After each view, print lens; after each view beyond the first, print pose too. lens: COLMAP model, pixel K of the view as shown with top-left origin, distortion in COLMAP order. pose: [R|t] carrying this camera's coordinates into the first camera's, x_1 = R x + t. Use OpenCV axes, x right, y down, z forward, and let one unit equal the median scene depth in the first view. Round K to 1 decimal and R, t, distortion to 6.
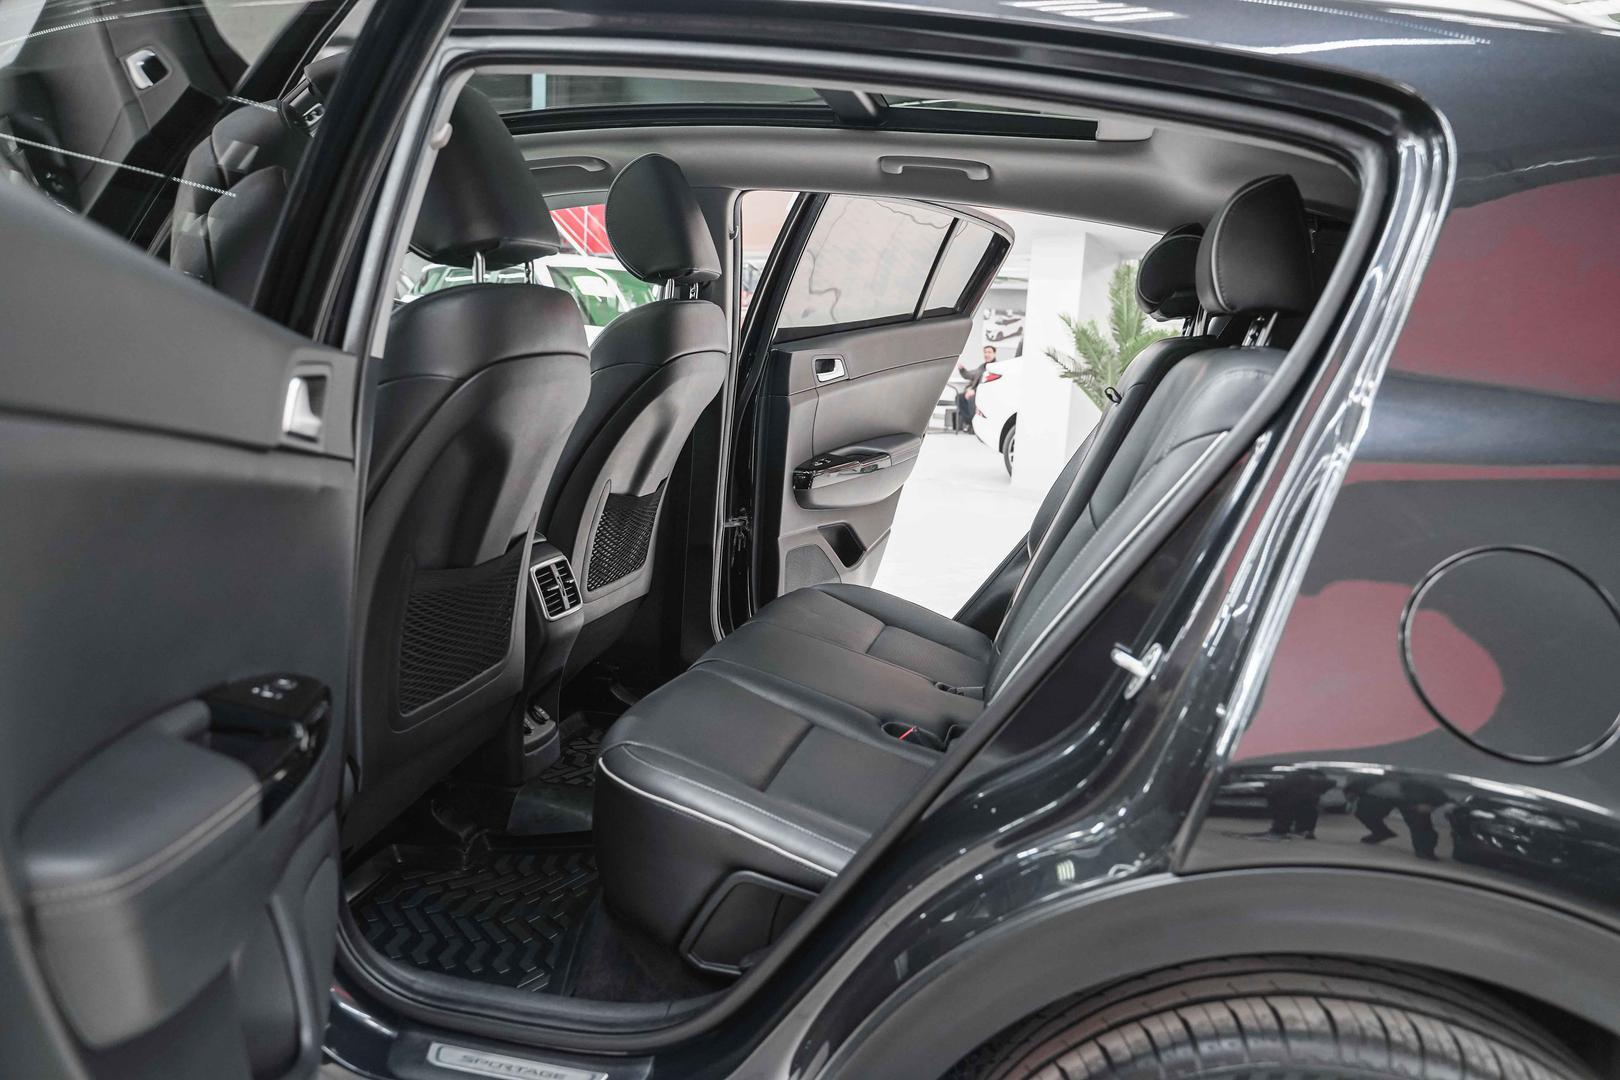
lens RADIAL K [[1292.7, 0, 865.9], [0, 1292.7, 535.2], [0, 0, 1]] dist [0.002247, 0.003421]
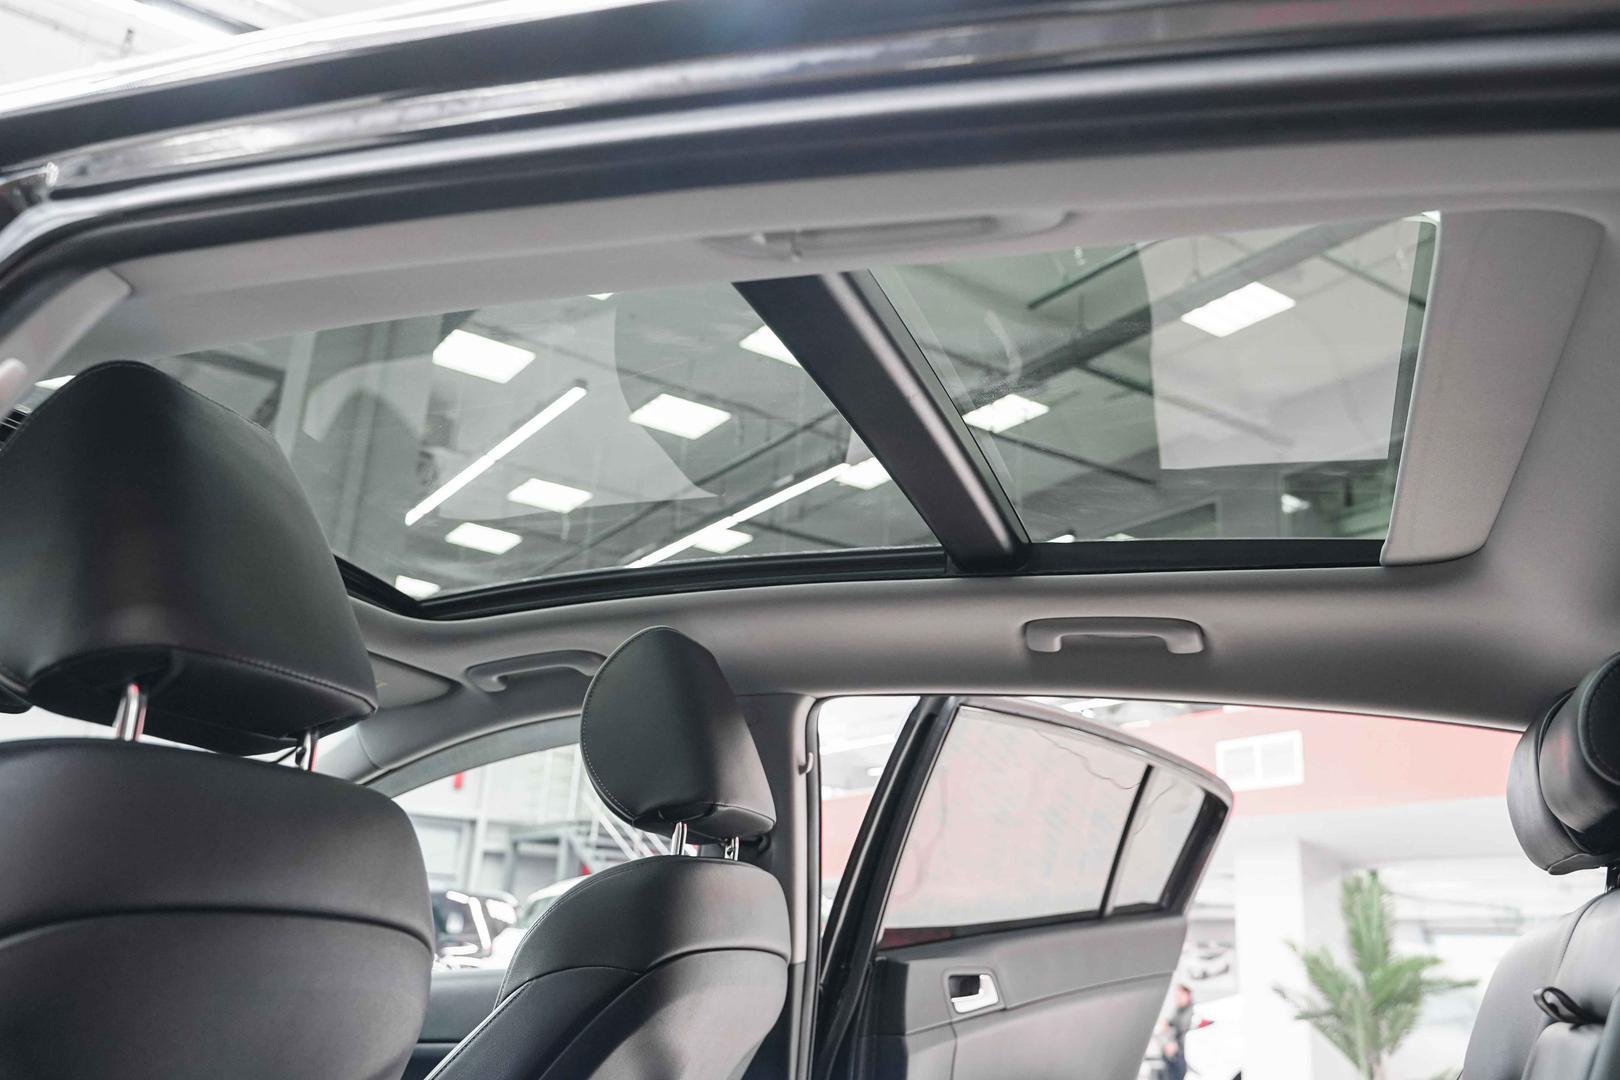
lens RADIAL K [[1292.7, 0, 865.9], [0, 1292.7, 535.2], [0, 0, 1]] dist [0.002247, 0.003421]
pose [[0.990747, -0.060591, -0.121445, 0.011430], [-0.003656, 0.882574, -0.470158, -0.027904], [0.135672, 0.466252, 0.874187, 0.342966]]
